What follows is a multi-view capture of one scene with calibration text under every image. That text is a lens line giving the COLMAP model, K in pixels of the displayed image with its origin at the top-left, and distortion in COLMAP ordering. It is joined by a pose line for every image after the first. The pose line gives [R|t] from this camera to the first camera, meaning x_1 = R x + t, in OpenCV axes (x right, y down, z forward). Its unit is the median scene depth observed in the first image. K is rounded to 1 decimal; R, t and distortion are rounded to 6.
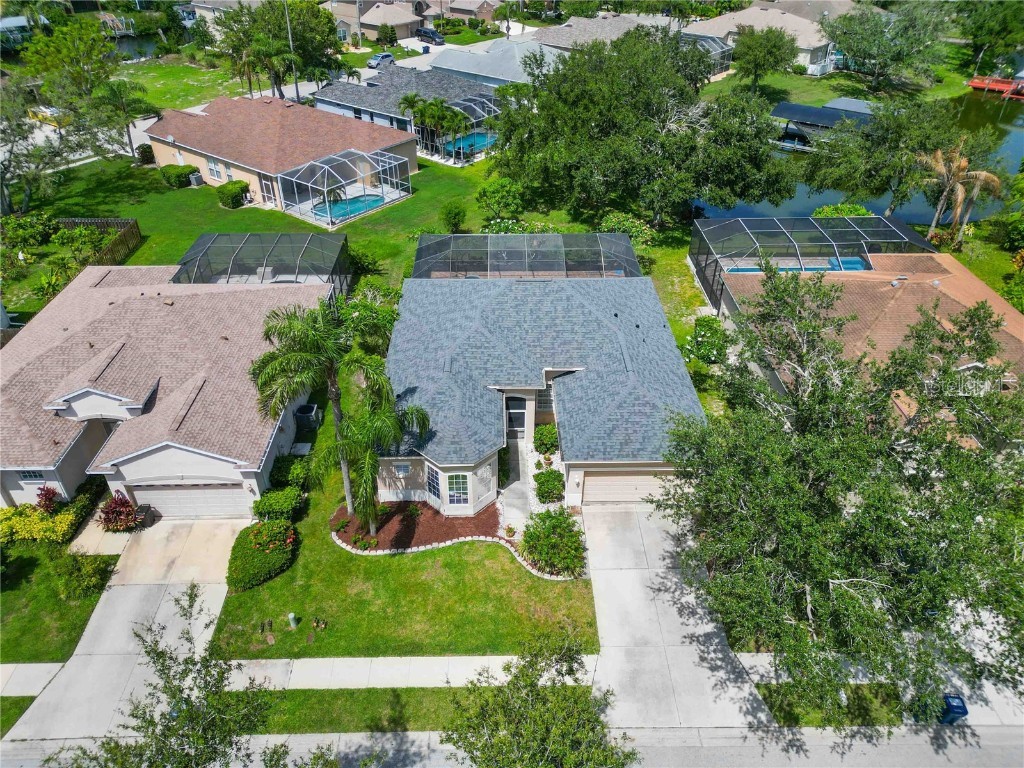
lens RADIAL K [[728.7, 0, 520.6], [0, 728.7, 361.5], [0, 0, 1]] dist [0.056044, -0.037954]
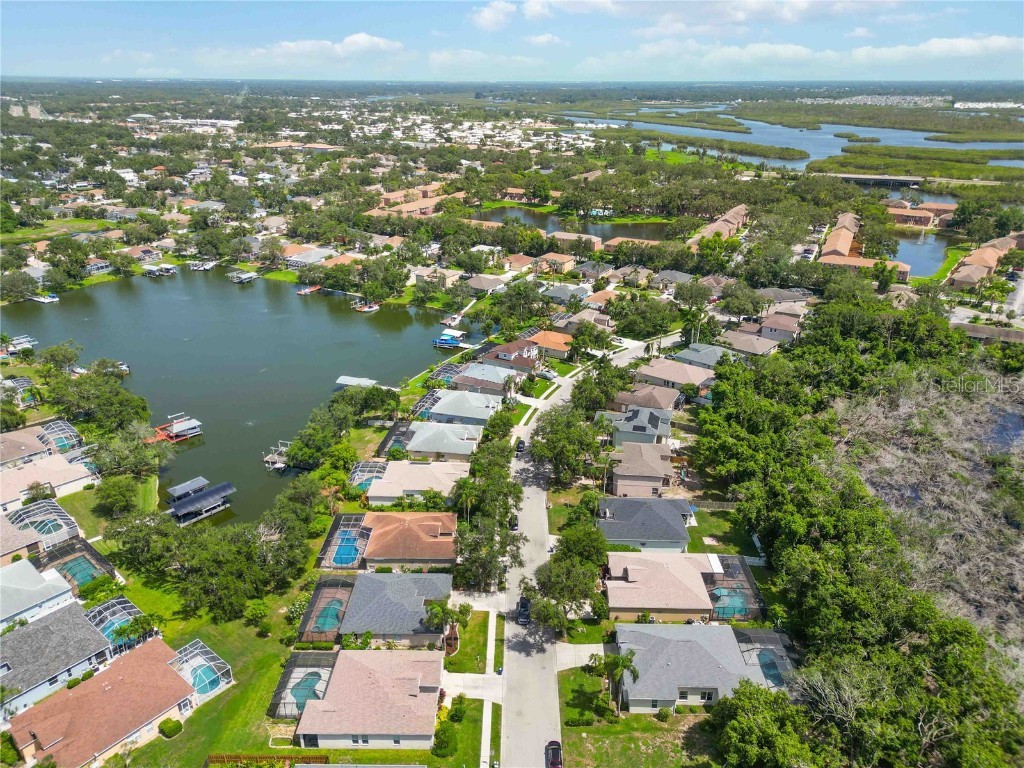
lens RADIAL K [[708.4, 0, 505.1], [0, 708.4, 384.5], [0, 0, 1]] dist [0.073676, -0.076994]
pose [[0.042884, -0.393994, 0.918112, -1.955738], [0.549965, 0.776504, 0.307537, -1.157460], [-0.834086, 0.491741, 0.249983, -0.527366]]
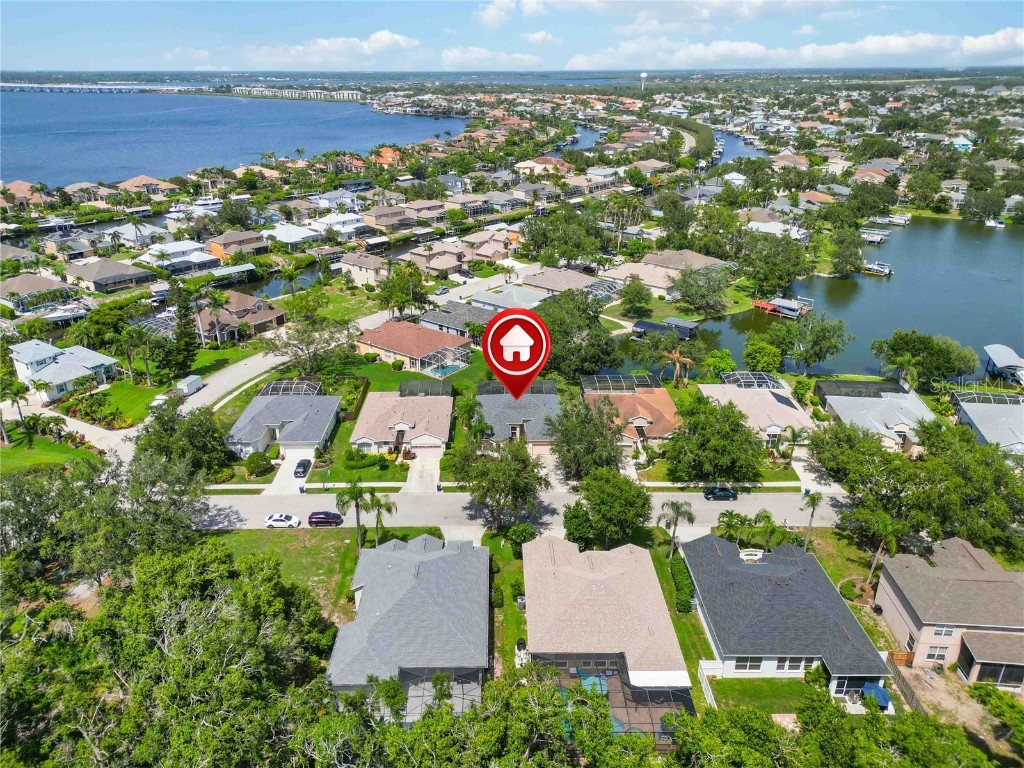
lens RADIAL K [[715.9, 0, 506.8], [0, 715.9, 389.1], [0, 0, 1]] dist [0.077611, -0.074771]
pose [[0.999872, -0.000741, -0.016004, 0.010183], [-0.001883, 0.986565, -0.163356, 0.300146], [0.015910, 0.163365, 0.986437, -1.669973]]
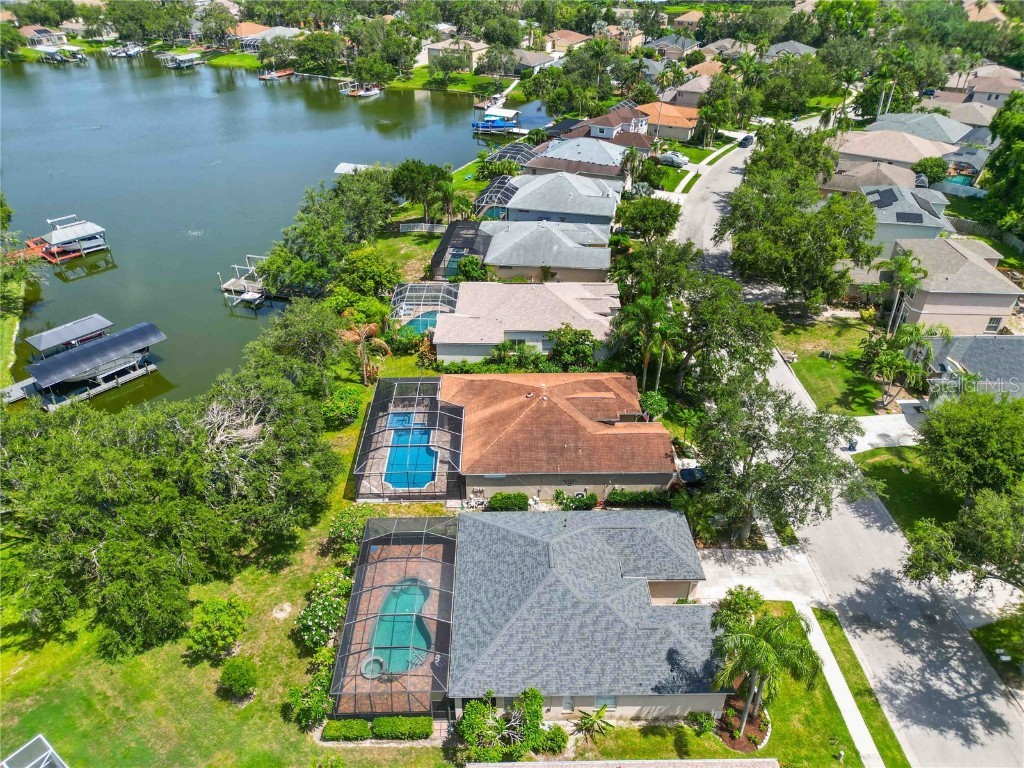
lens RADIAL K [[715.9, 0, 506.8], [0, 715.9, 389.1], [0, 0, 1]] dist [0.077611, -0.074771]
pose [[0.010082, -0.554153, 0.832354, -0.650063], [0.553220, 0.696491, 0.456999, -0.702930], [-0.832974, 0.455867, 0.313591, 0.426979]]
